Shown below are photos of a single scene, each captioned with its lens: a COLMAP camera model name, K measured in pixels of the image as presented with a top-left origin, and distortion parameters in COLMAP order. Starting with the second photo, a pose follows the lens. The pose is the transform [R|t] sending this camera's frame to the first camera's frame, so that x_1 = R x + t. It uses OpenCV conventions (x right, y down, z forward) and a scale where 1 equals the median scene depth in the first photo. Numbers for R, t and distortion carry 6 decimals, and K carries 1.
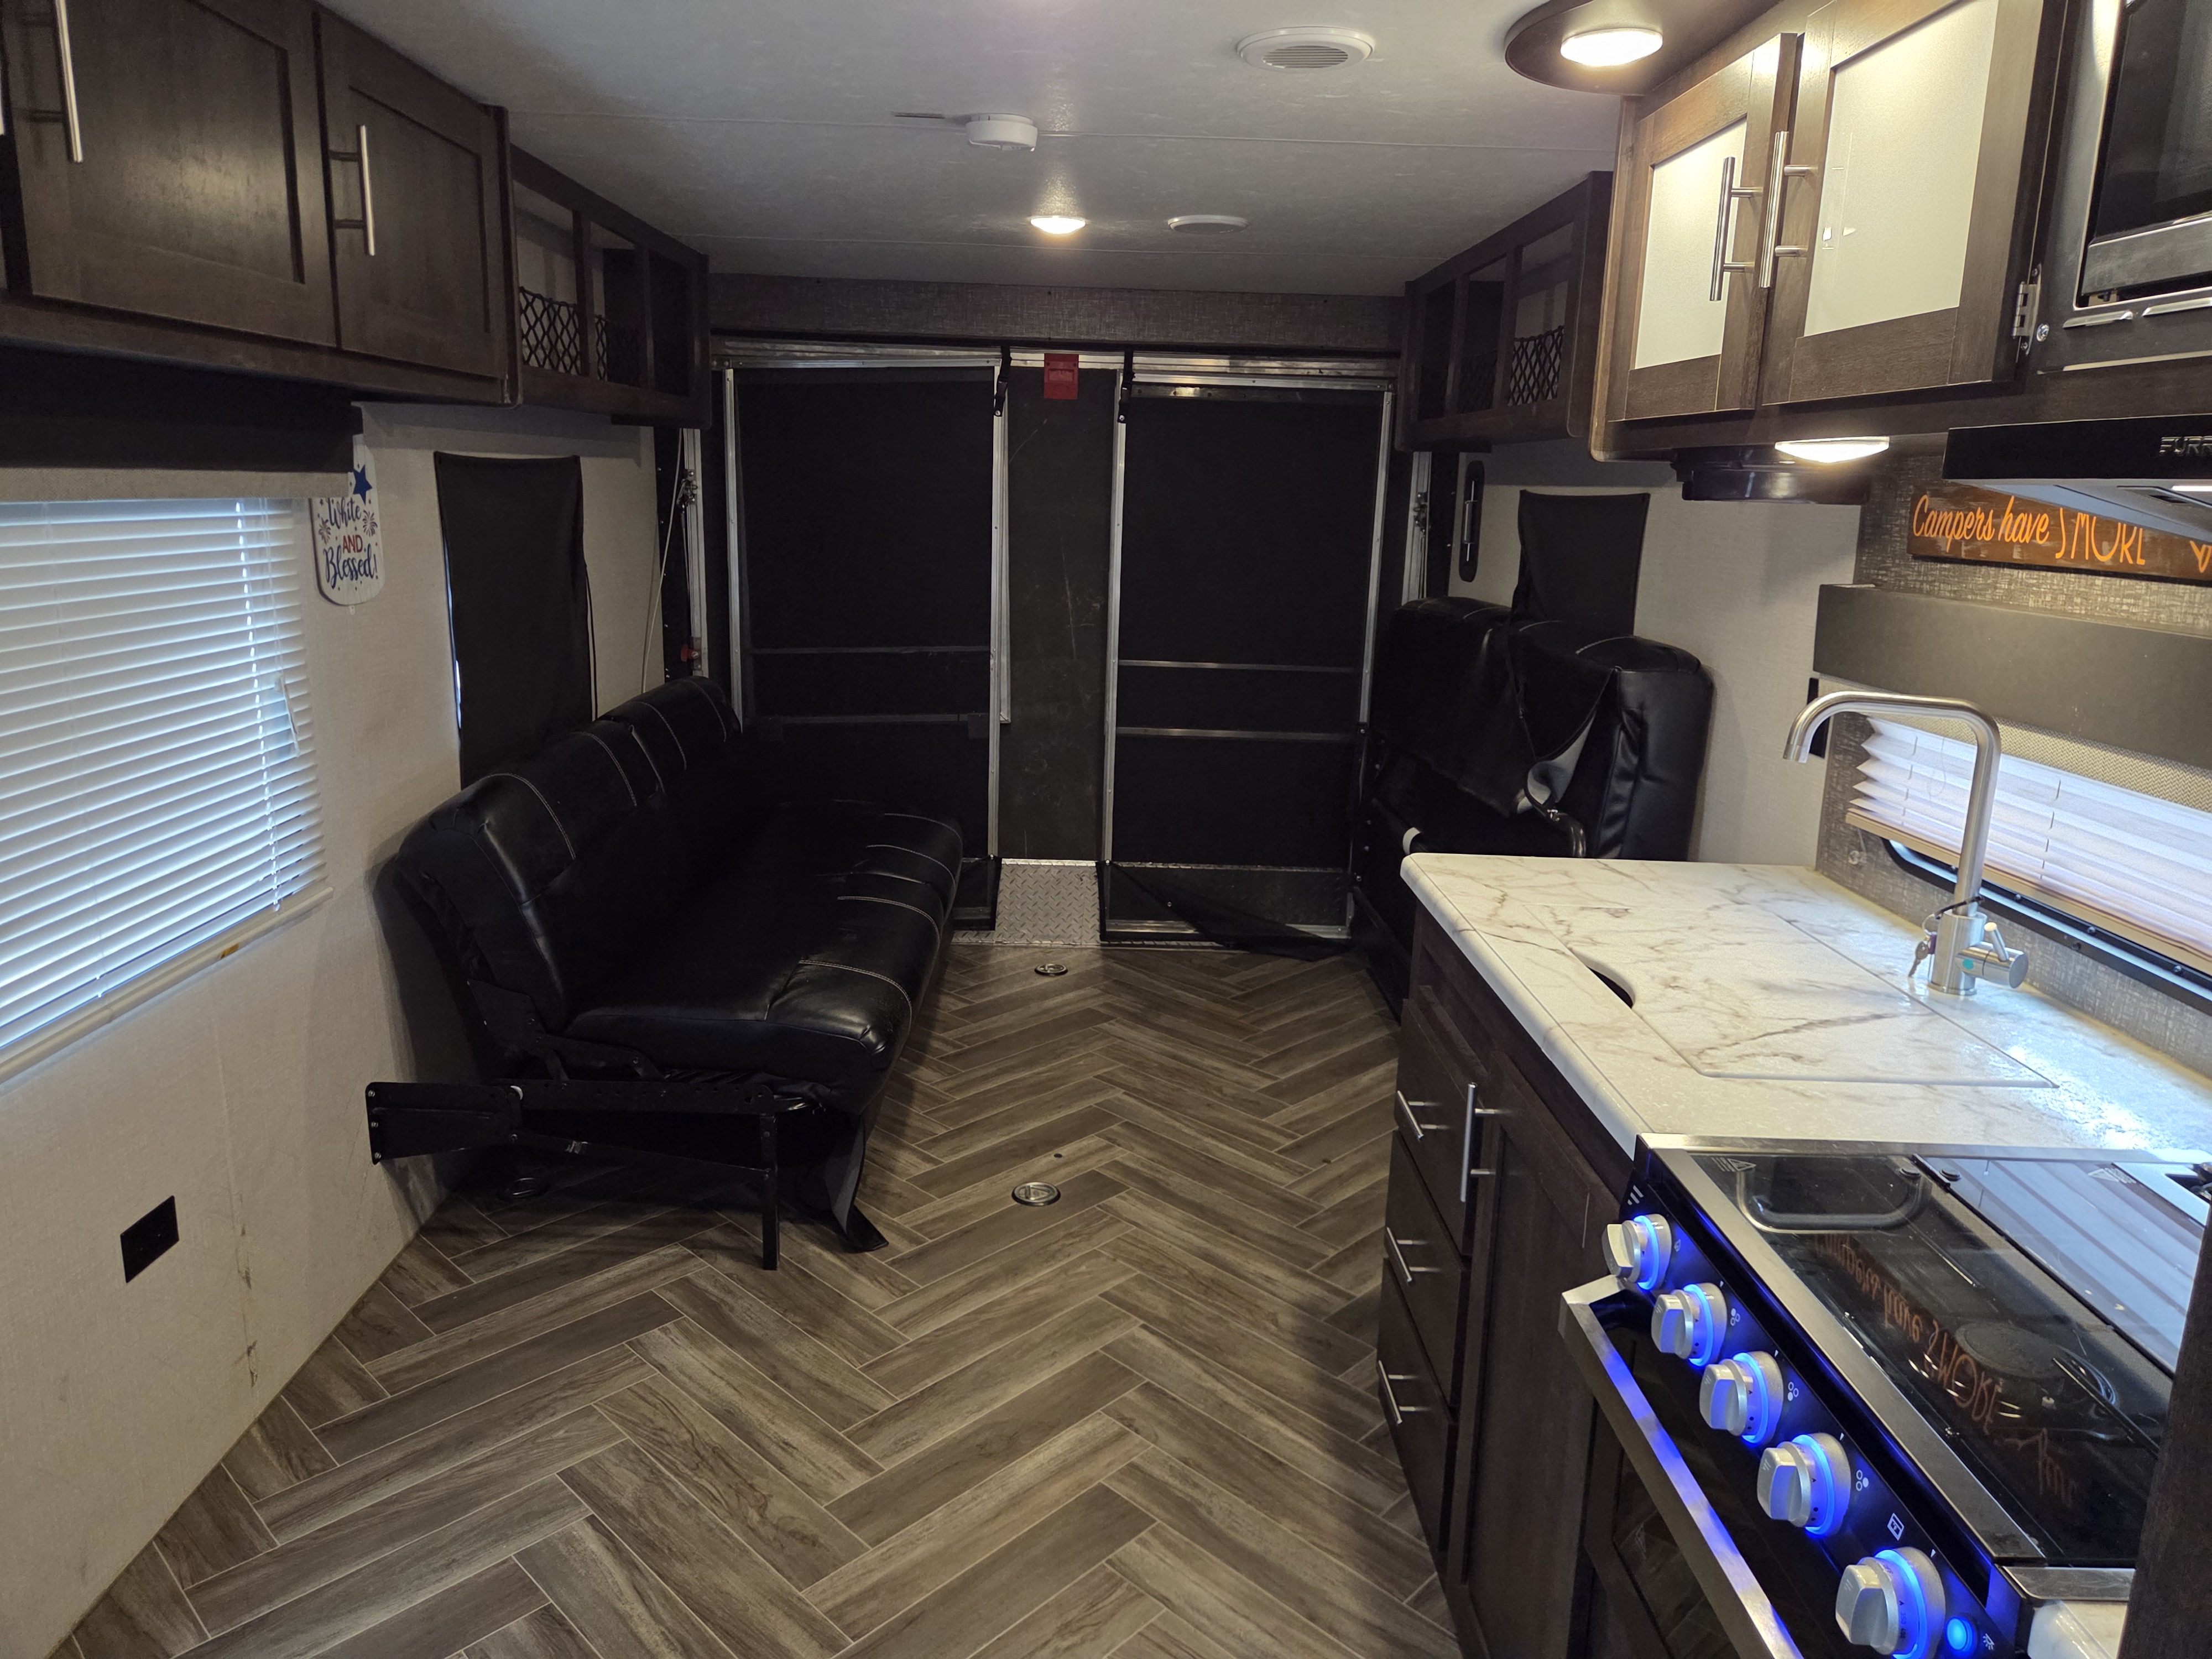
lens RADIAL K [[1484.3, 0, 1106.0], [0, 1484.3, 829.5], [0, 0, 1]] dist [0.067674, -0.064971]
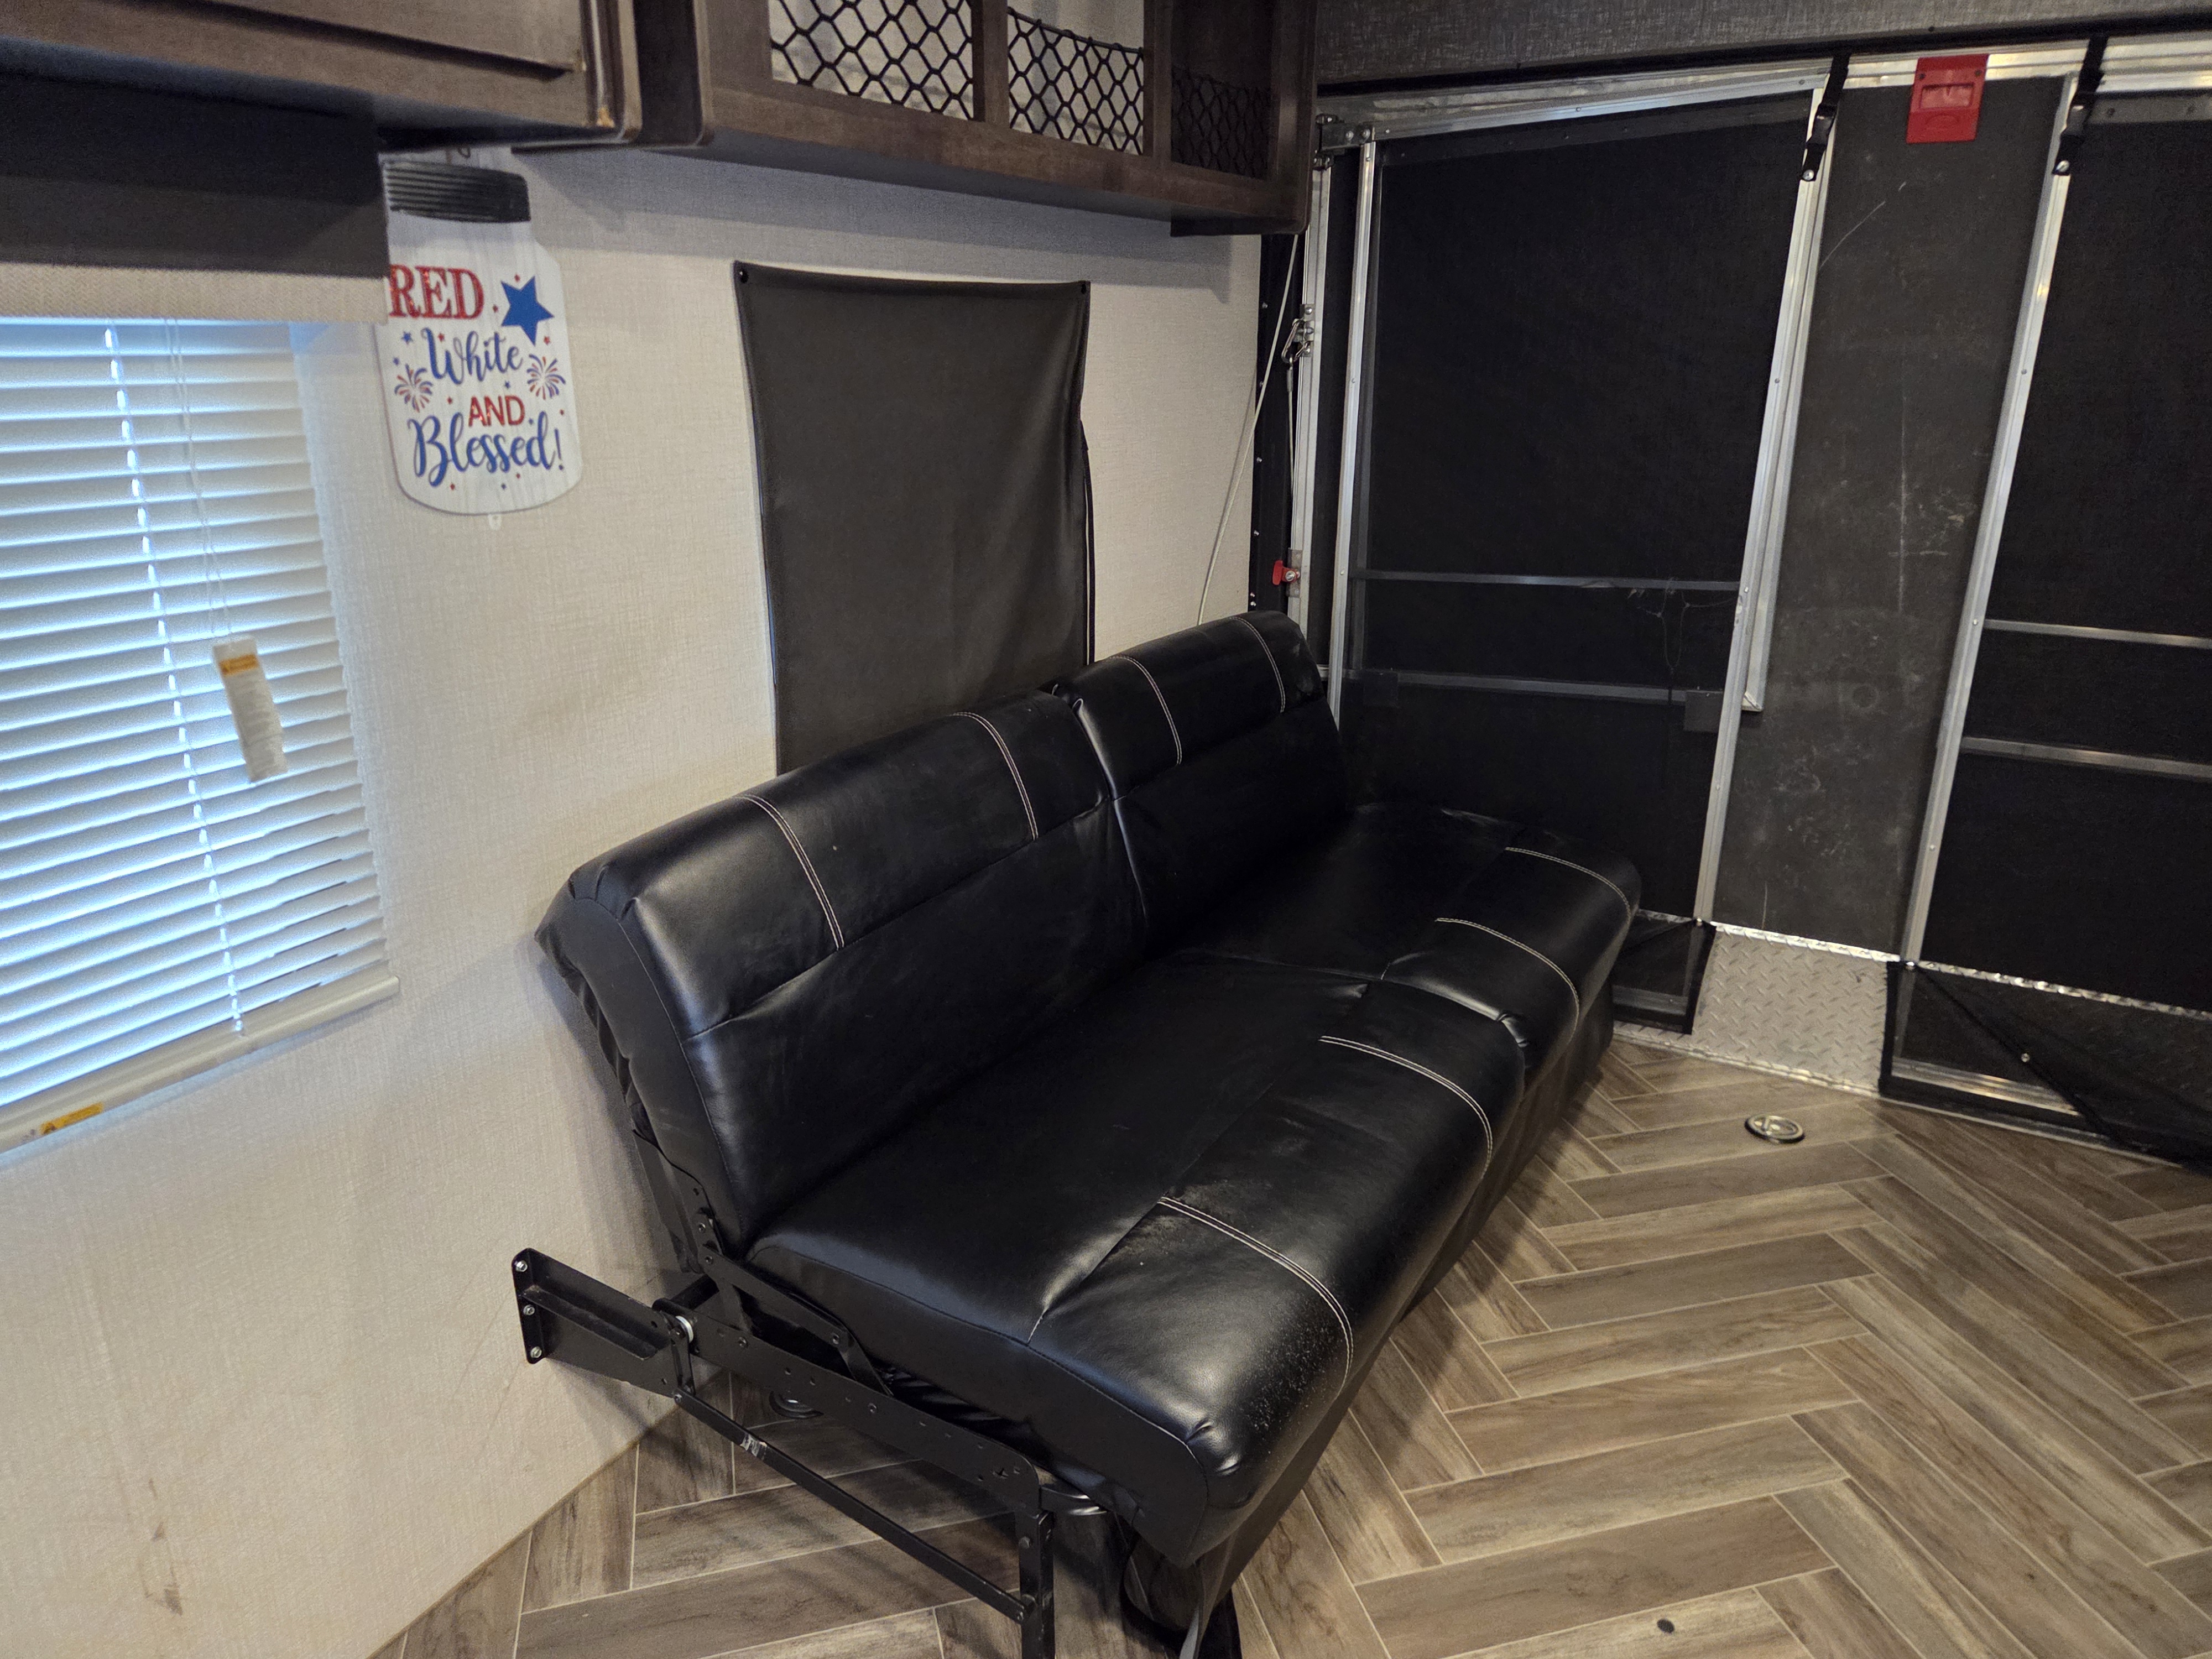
lens RADIAL K [[1484.3, 0, 1106.0], [0, 1484.3, 829.5], [0, 0, 1]] dist [0.067674, -0.064971]
pose [[0.857449, 0.135758, -0.496338, 0.017410], [-0.096336, 0.989867, 0.104322, -0.065466], [0.505471, -0.041636, 0.861838, 0.355075]]
